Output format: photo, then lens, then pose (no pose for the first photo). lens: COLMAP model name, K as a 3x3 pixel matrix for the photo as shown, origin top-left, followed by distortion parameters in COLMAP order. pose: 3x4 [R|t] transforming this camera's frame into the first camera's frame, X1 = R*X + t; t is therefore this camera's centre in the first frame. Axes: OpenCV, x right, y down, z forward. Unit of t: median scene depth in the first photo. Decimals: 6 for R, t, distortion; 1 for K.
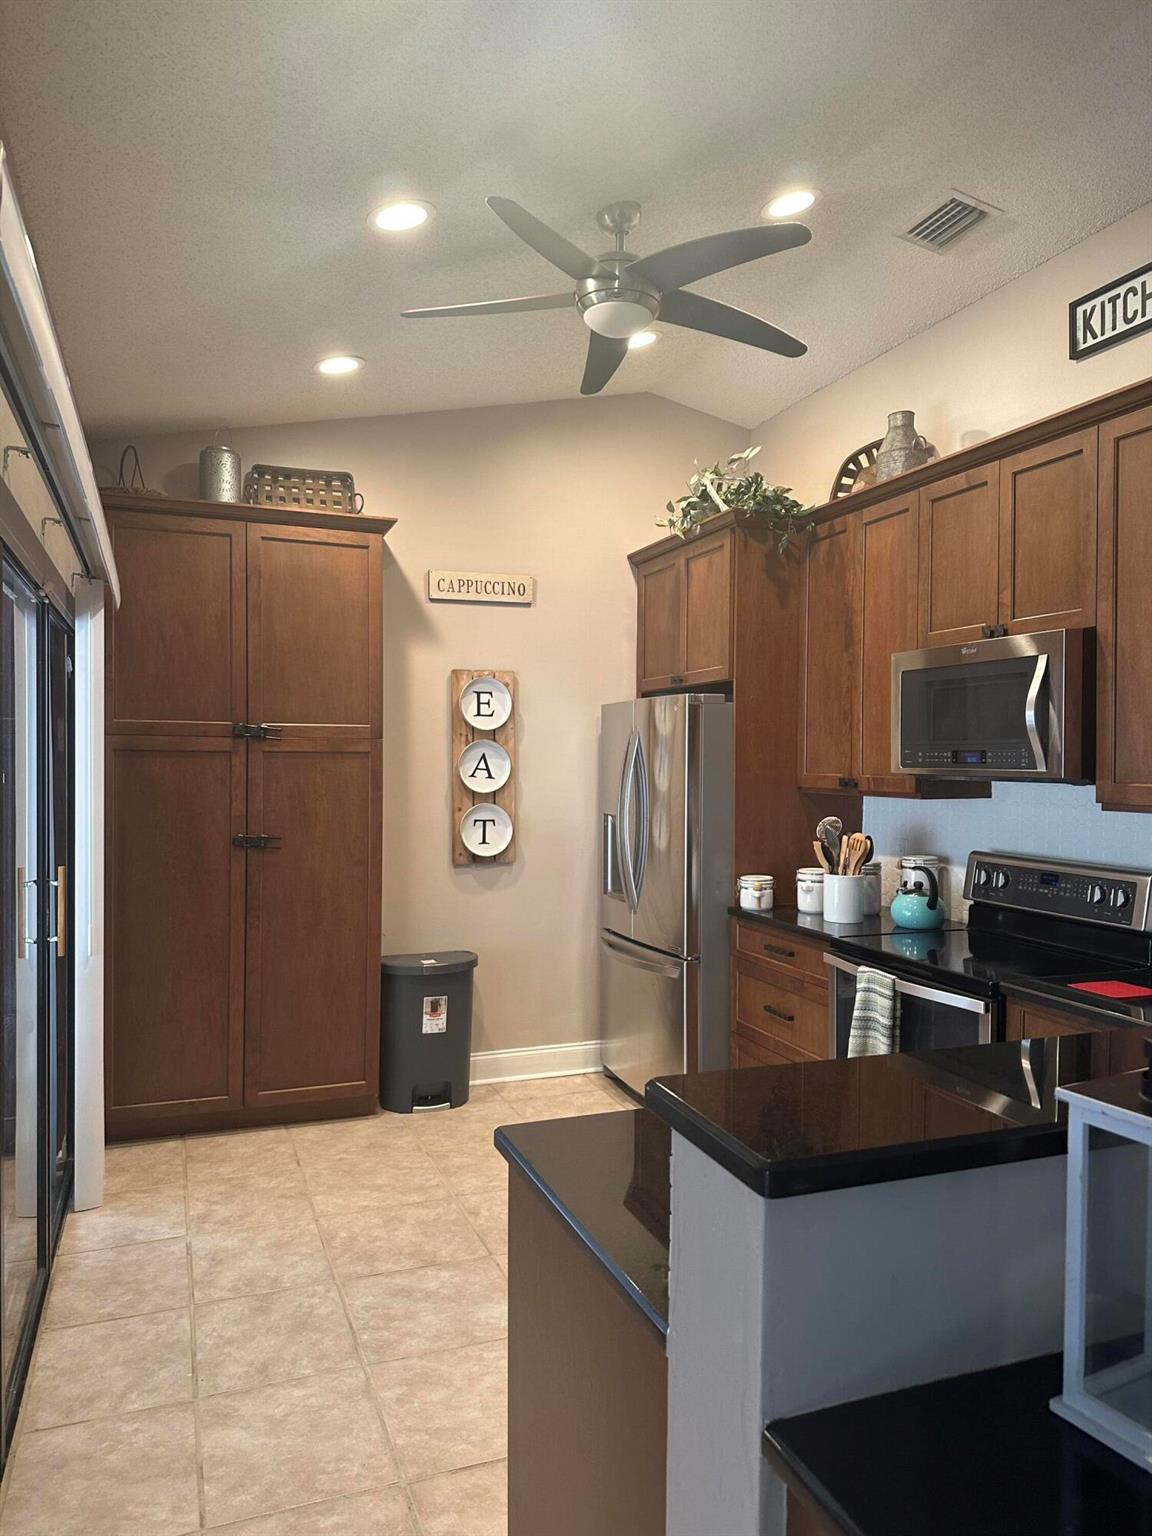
lens RADIAL K [[1070.8, 0, 536.8], [0, 1070.8, 782.5], [0, 0, 1]] dist [0.020416, -0.007874]
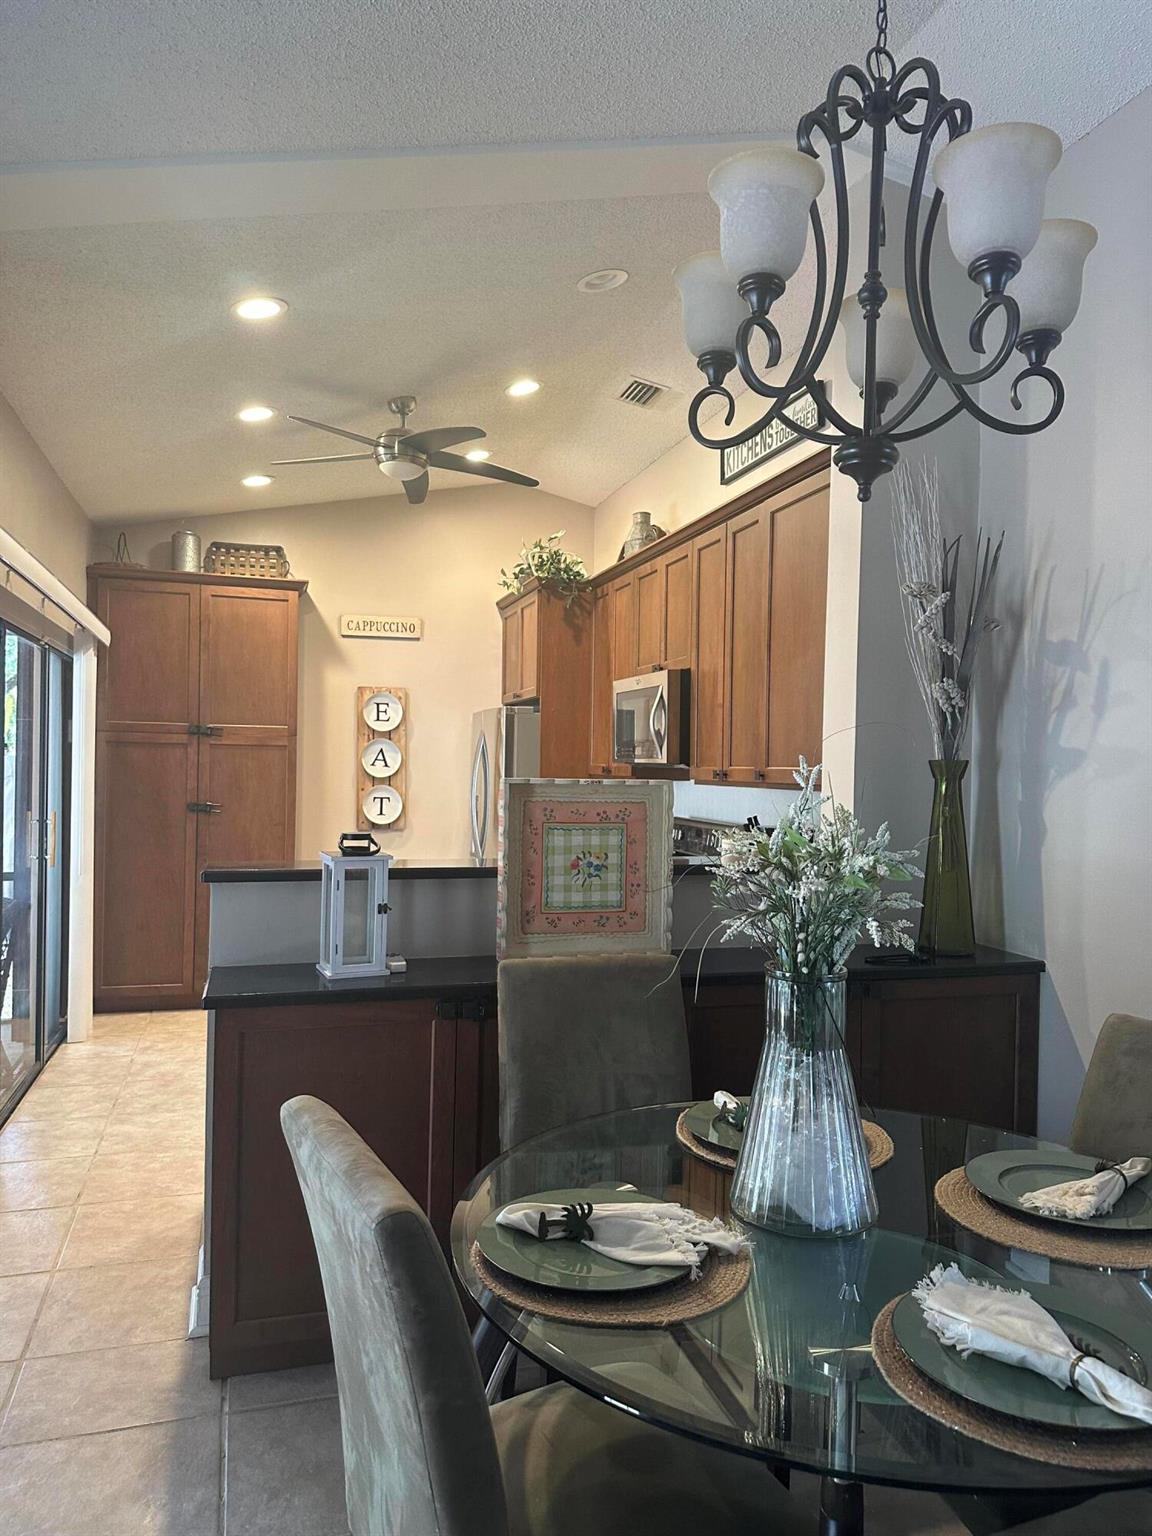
lens RADIAL K [[1070.8, 0, 535.1], [0, 1070.8, 778.8], [0, 0, 1]] dist [0.020416, -0.007874]
pose [[0.997036, 0.012509, -0.075917, 0.277074], [-0.013349, 0.999855, -0.010568, 0.025942], [0.075774, 0.011551, 0.997058, -0.382233]]
